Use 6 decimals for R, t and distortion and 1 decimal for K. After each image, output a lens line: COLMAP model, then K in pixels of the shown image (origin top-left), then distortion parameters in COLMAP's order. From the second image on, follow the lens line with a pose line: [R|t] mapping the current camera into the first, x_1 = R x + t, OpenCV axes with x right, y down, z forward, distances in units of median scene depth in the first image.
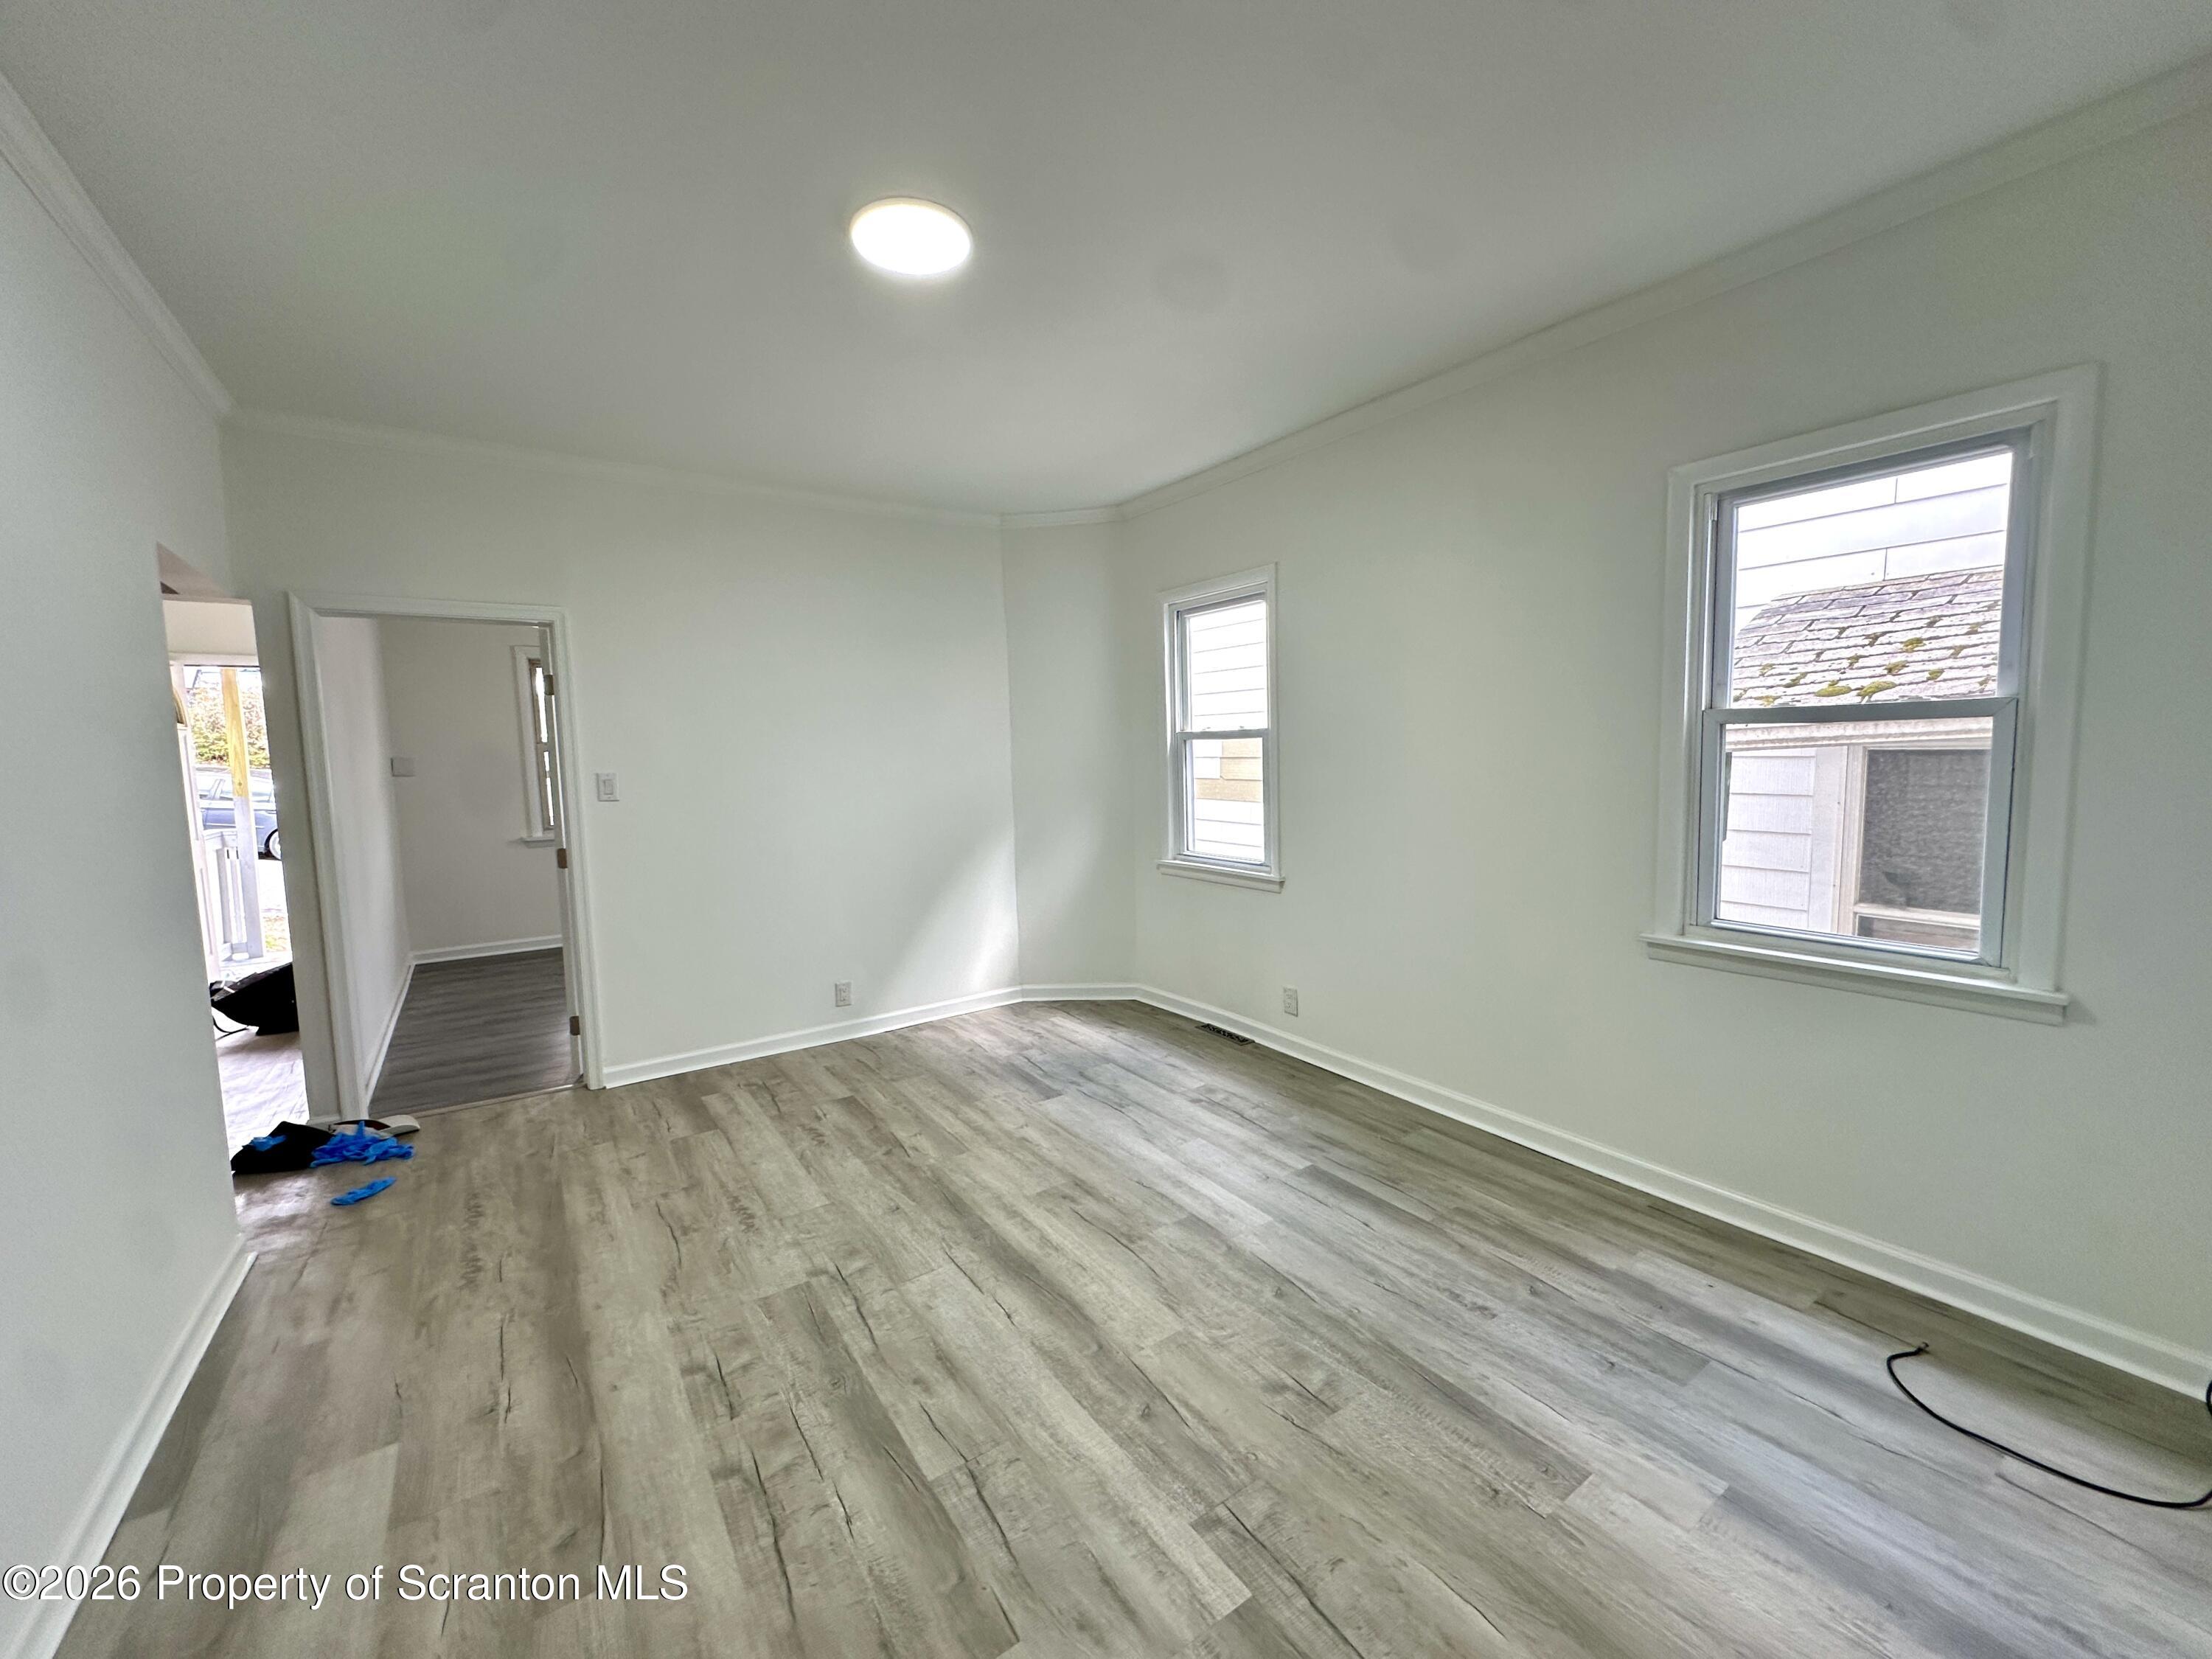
lens RADIAL K [[881.0, 0, 1102.2], [0, 881.0, 830.8], [0, 0, 1]] dist [-0.003810, 0.000497]
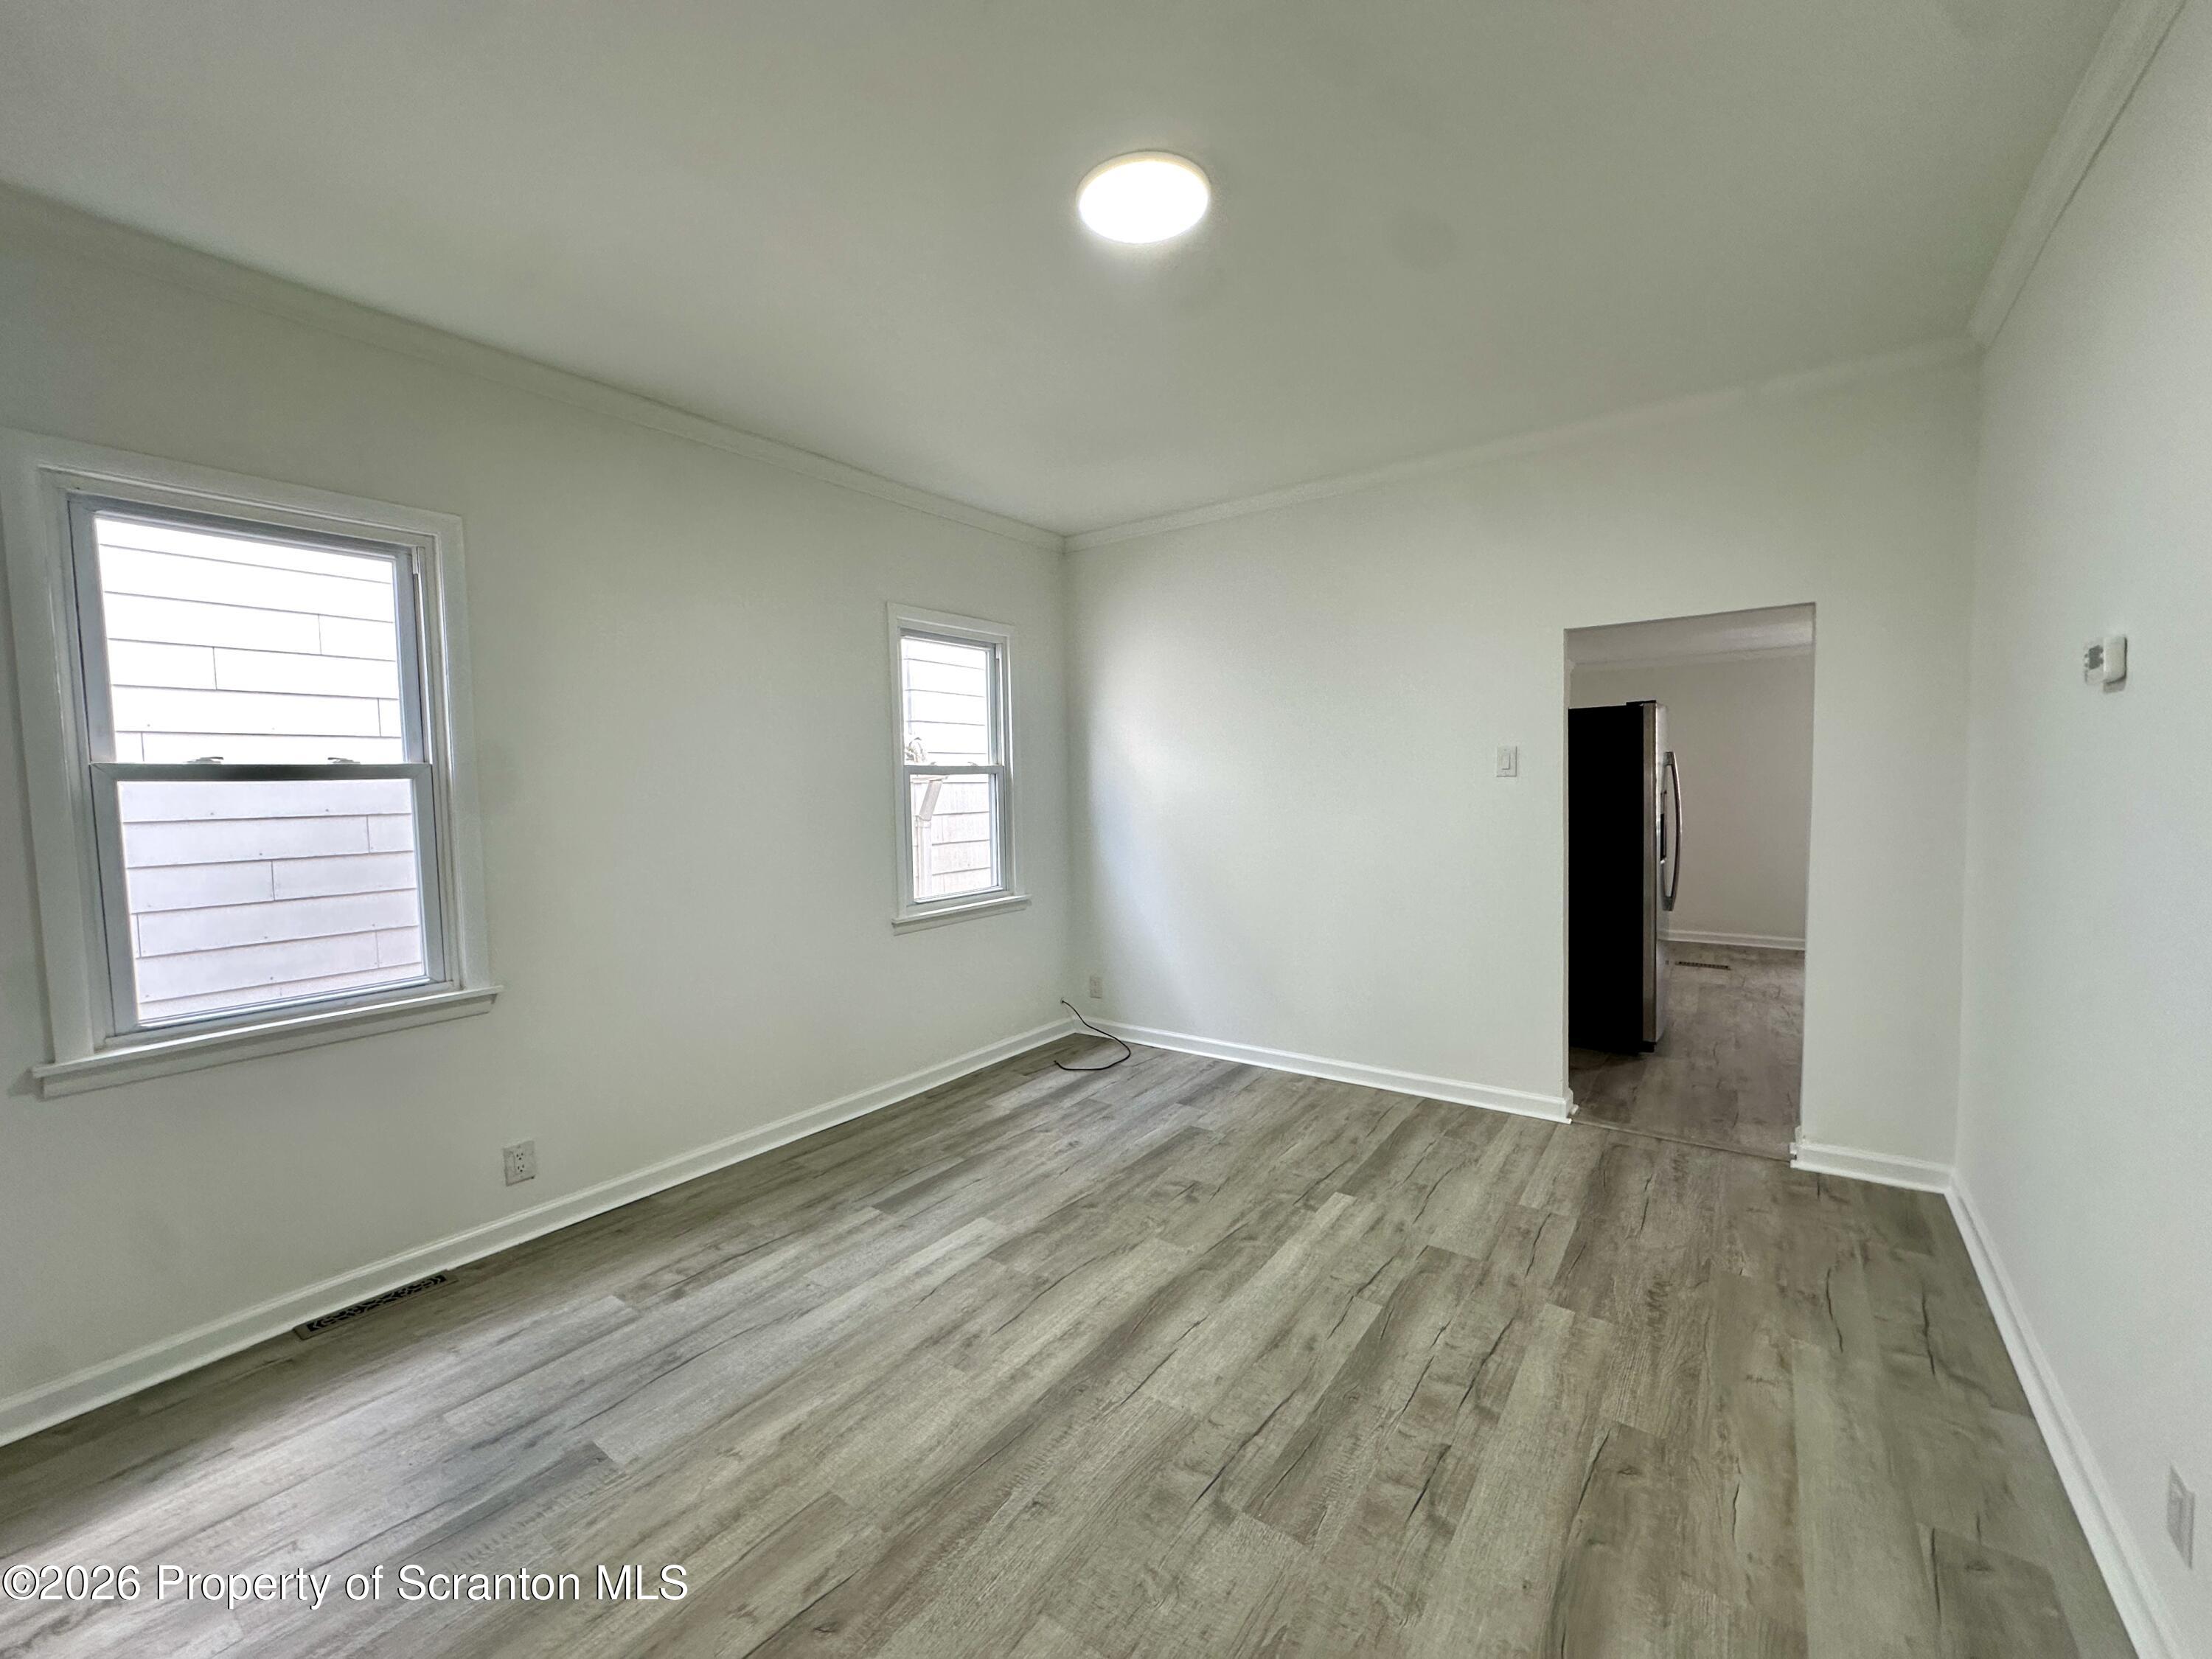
lens RADIAL K [[881.0, 0, 1106.4], [0, 881.0, 836.4], [0, 0, 1]] dist [-0.003810, 0.000497]
pose [[-0.330570, -0.034181, 0.943162, -0.898492], [0.112801, 0.990750, 0.075441, -0.091619], [-0.937016, 0.131328, -0.323656, 1.191974]]
